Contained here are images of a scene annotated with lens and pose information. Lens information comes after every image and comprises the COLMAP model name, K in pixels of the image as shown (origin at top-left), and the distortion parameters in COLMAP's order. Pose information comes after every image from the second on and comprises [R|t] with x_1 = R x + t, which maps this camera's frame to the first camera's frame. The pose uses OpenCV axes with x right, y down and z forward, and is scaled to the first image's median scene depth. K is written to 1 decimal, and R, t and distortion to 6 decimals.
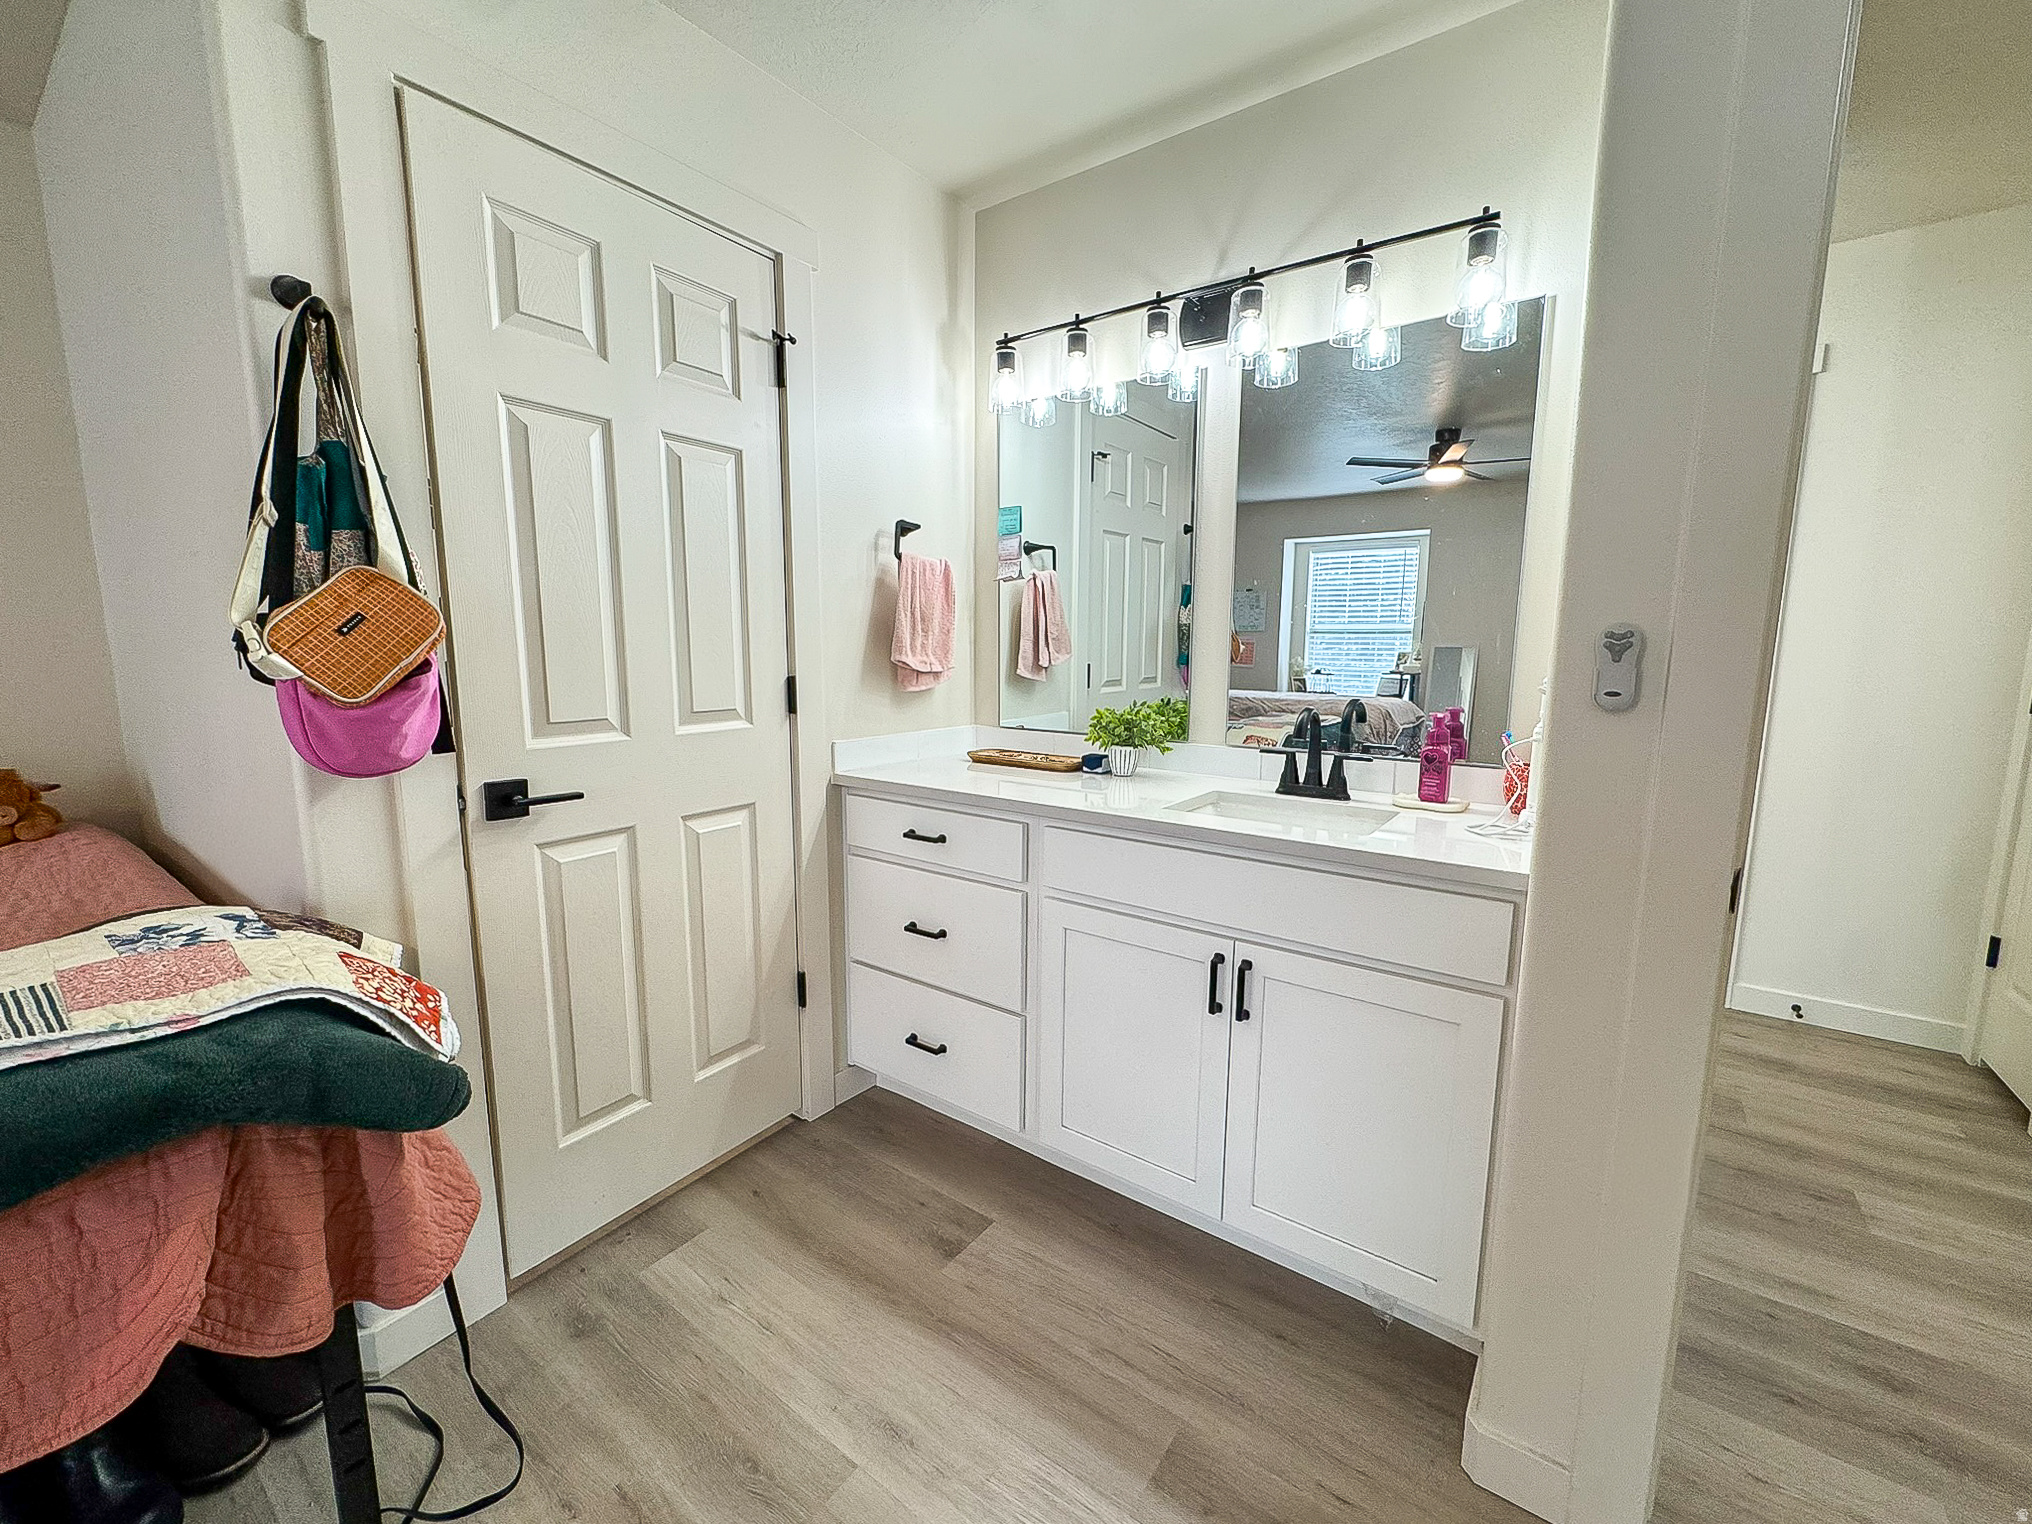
lens RADIAL K [[819.5, 0, 1012.9], [0, 819.5, 762.4], [0, 0, 1]] dist [-0.003266, 0.000012]
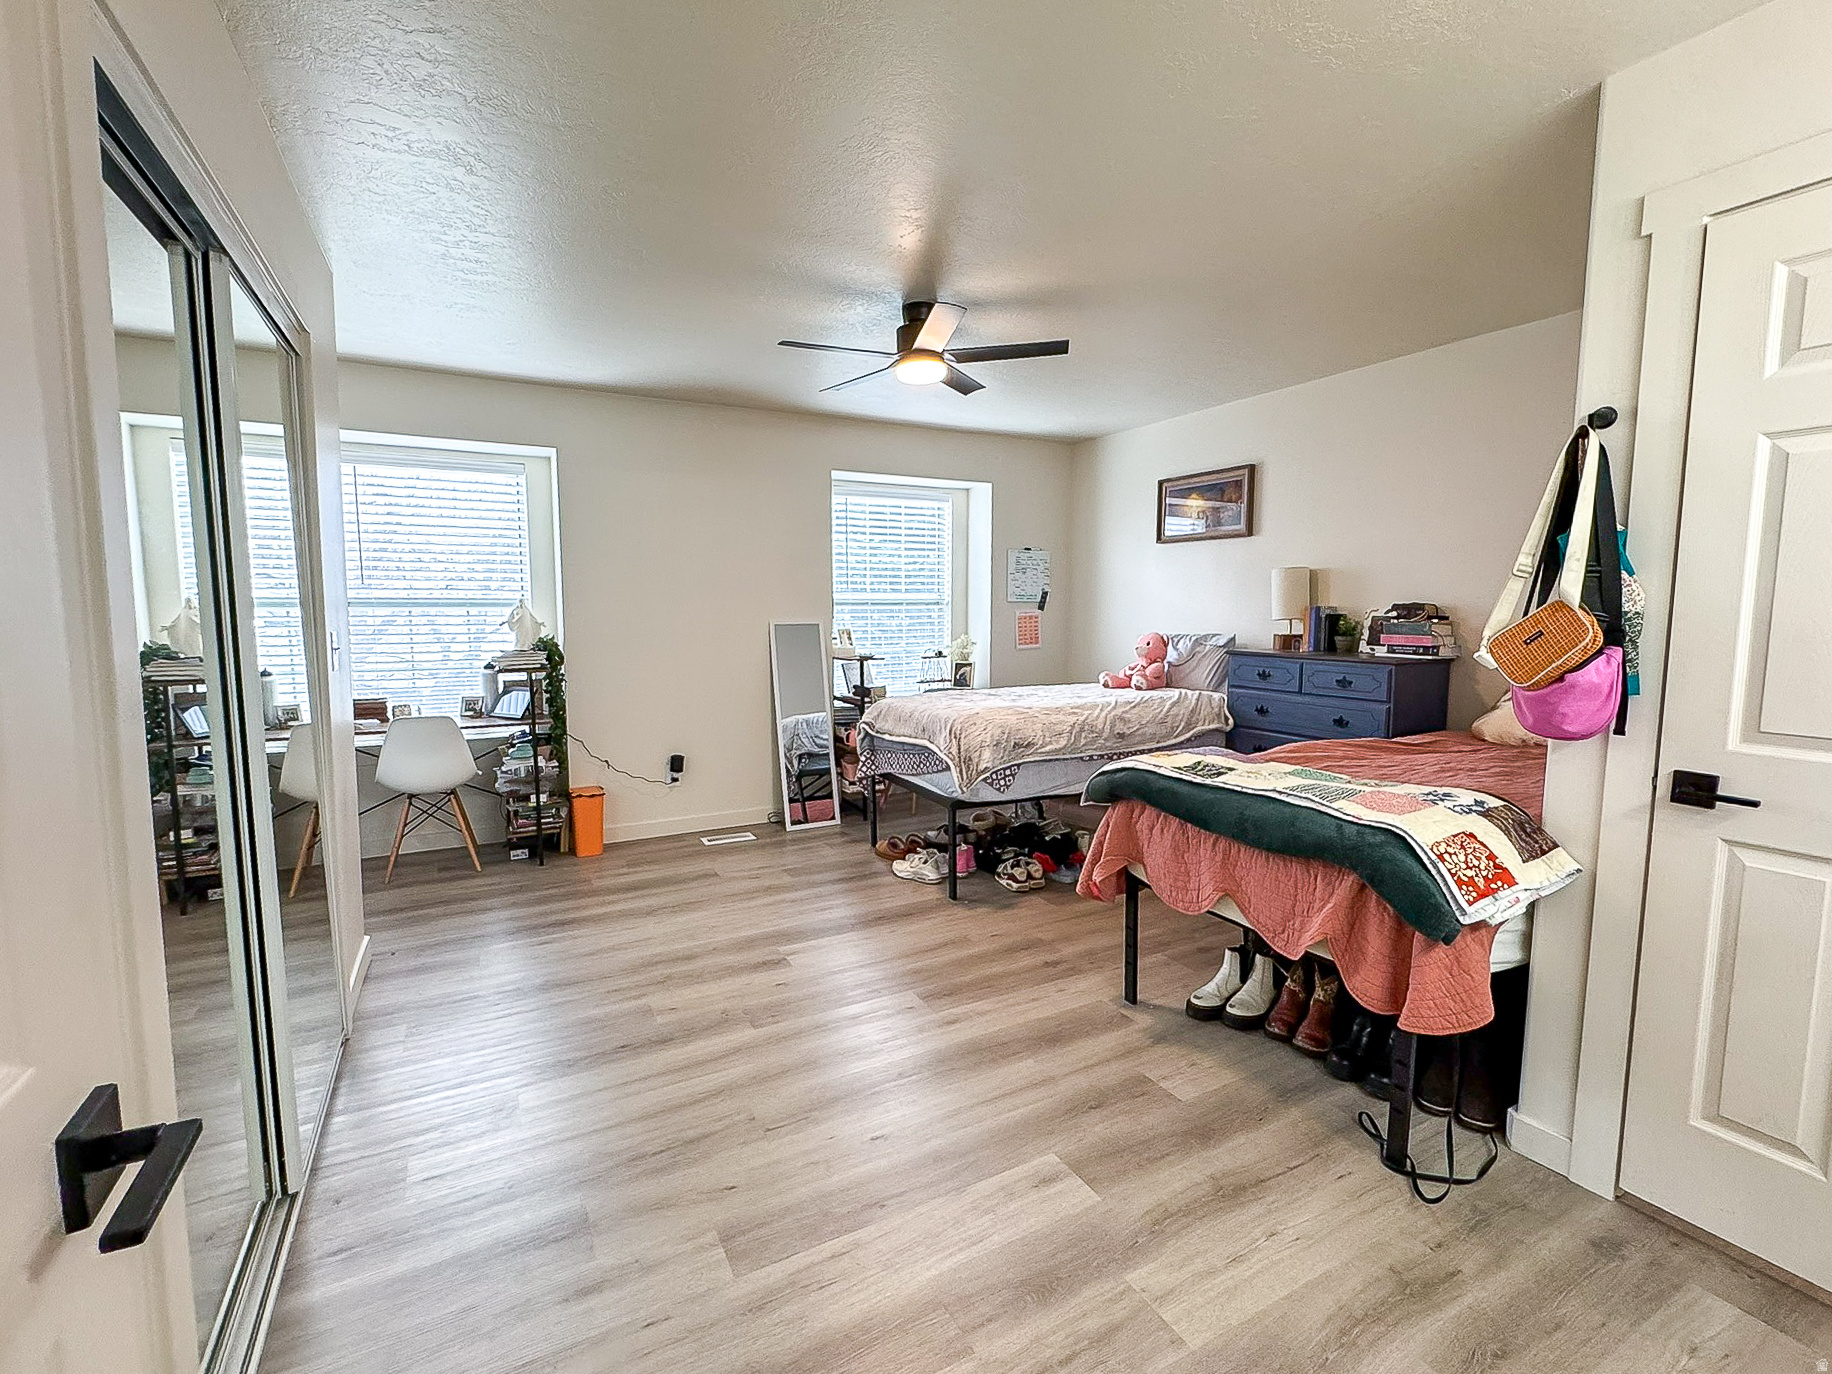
lens RADIAL K [[818.5, 0, 916.0], [0, 818.5, 687.0], [0, 0, 1]] dist [-0.002921, -0.000089]
pose [[-0.428190, 0.088773, -0.899318, 0.694338], [-0.132671, 0.978205, 0.159729, -0.106458], [0.893897, 0.187708, -0.407080, 0.376752]]
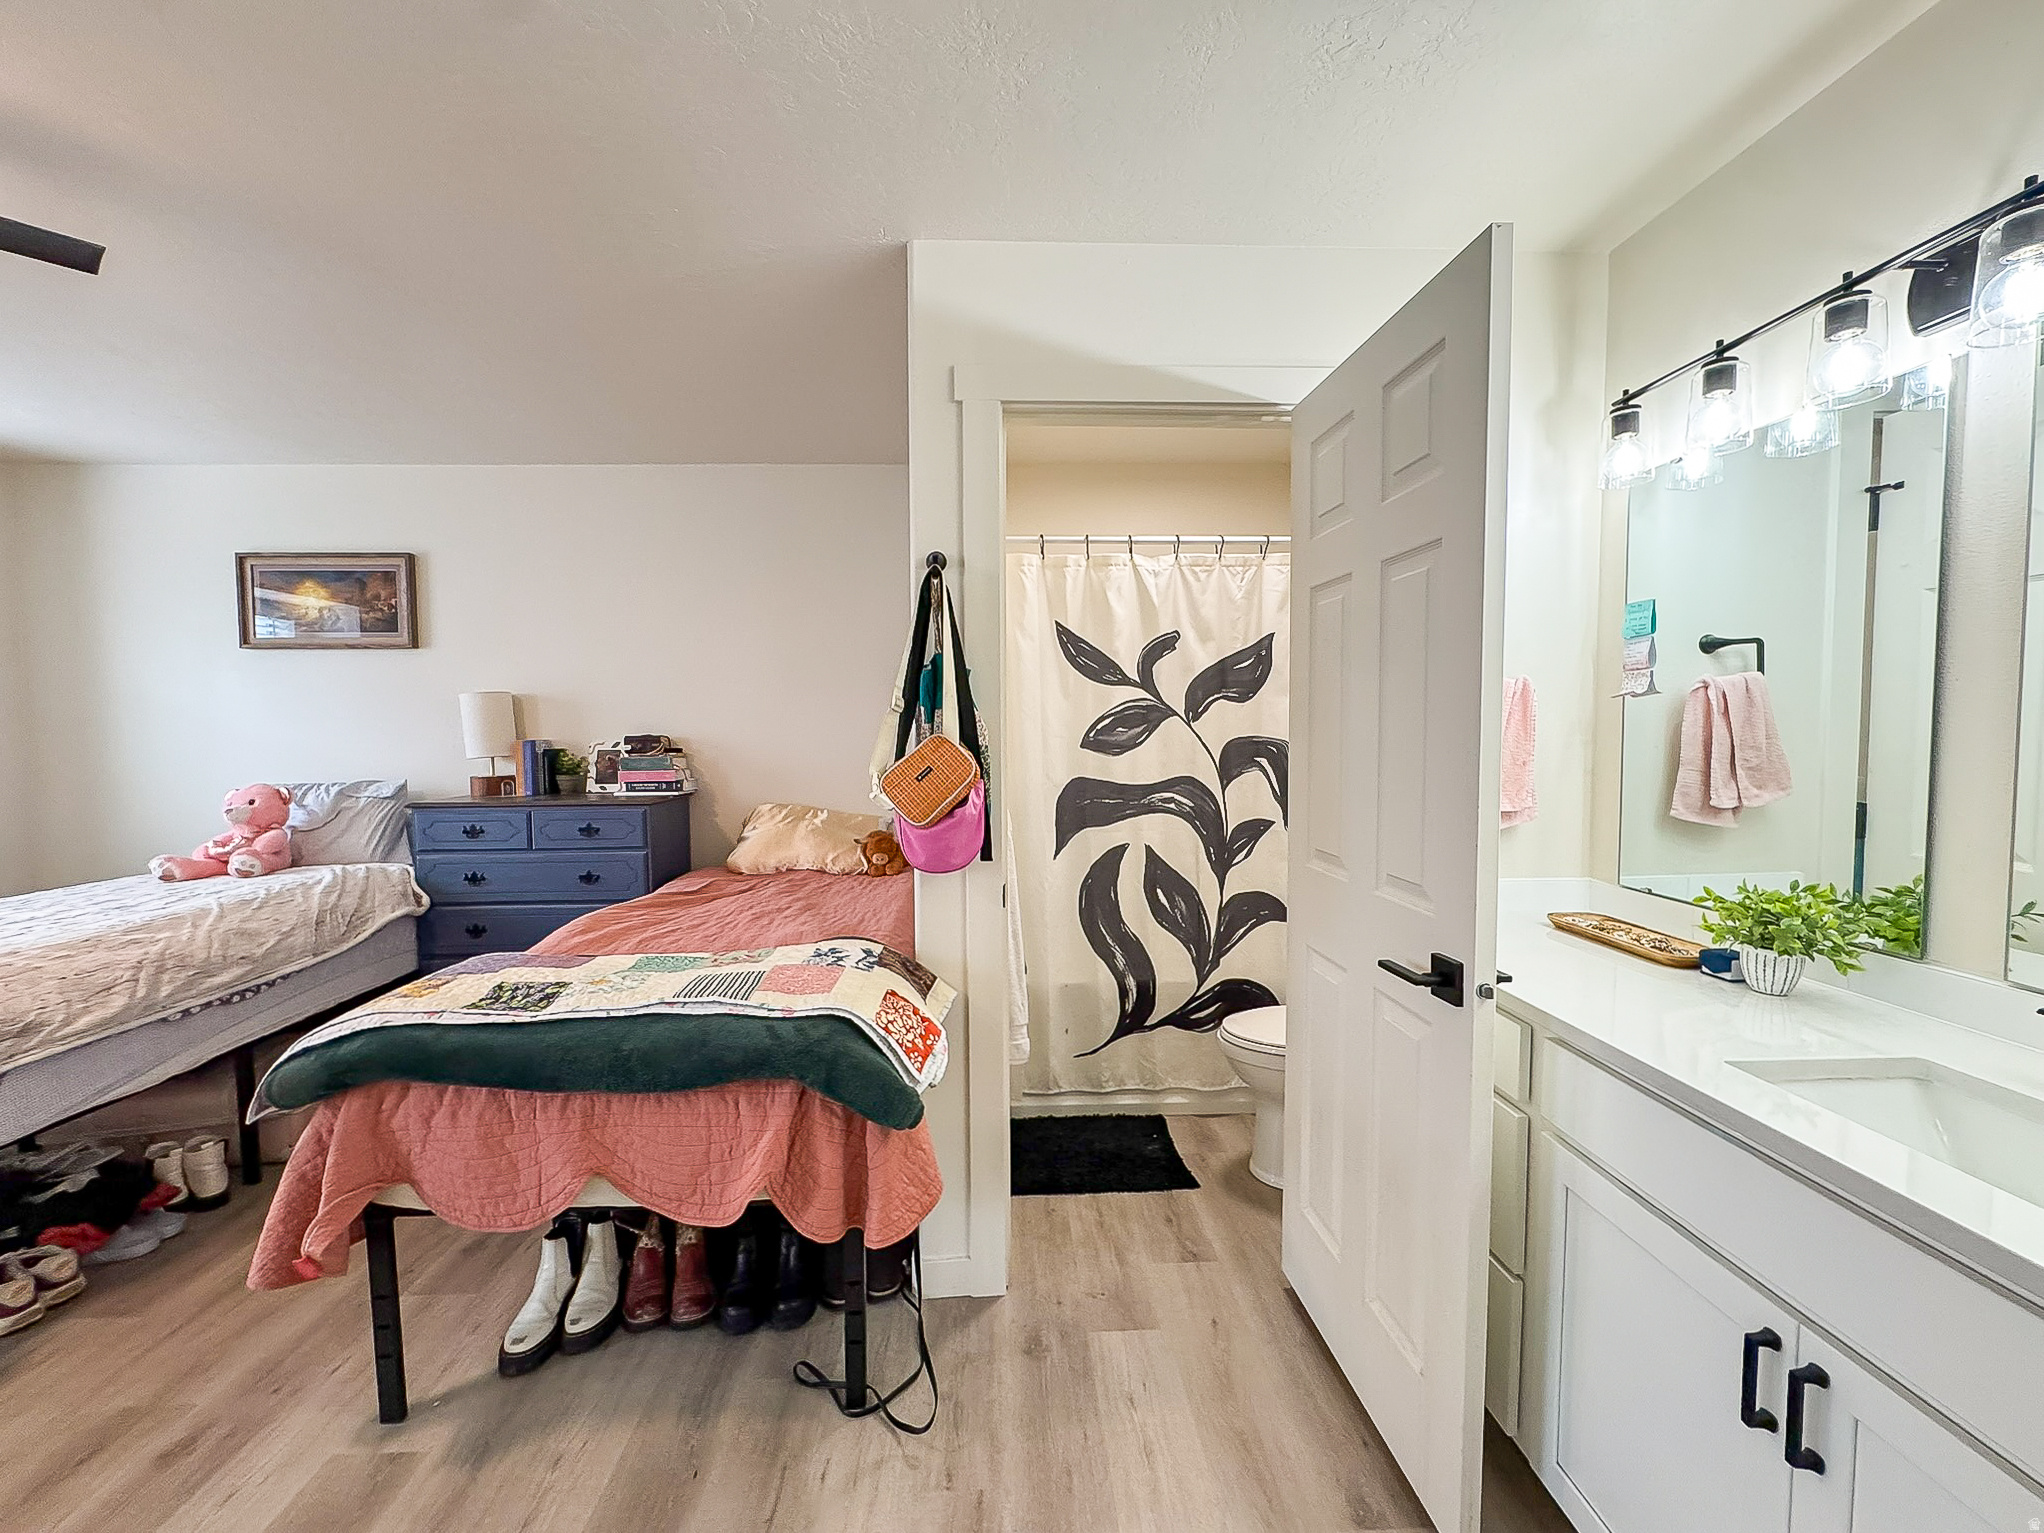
lens RADIAL K [[818.8, 0, 1022.0], [0, 818.8, 766.5], [0, 0, 1]] dist [-0.002540, 0.000088]
pose [[0.623590, 0.029688, -0.781188, 0.309149], [-0.103592, 0.993604, -0.044933, -0.083916], [0.774858, 0.108944, 0.622677, 0.121464]]
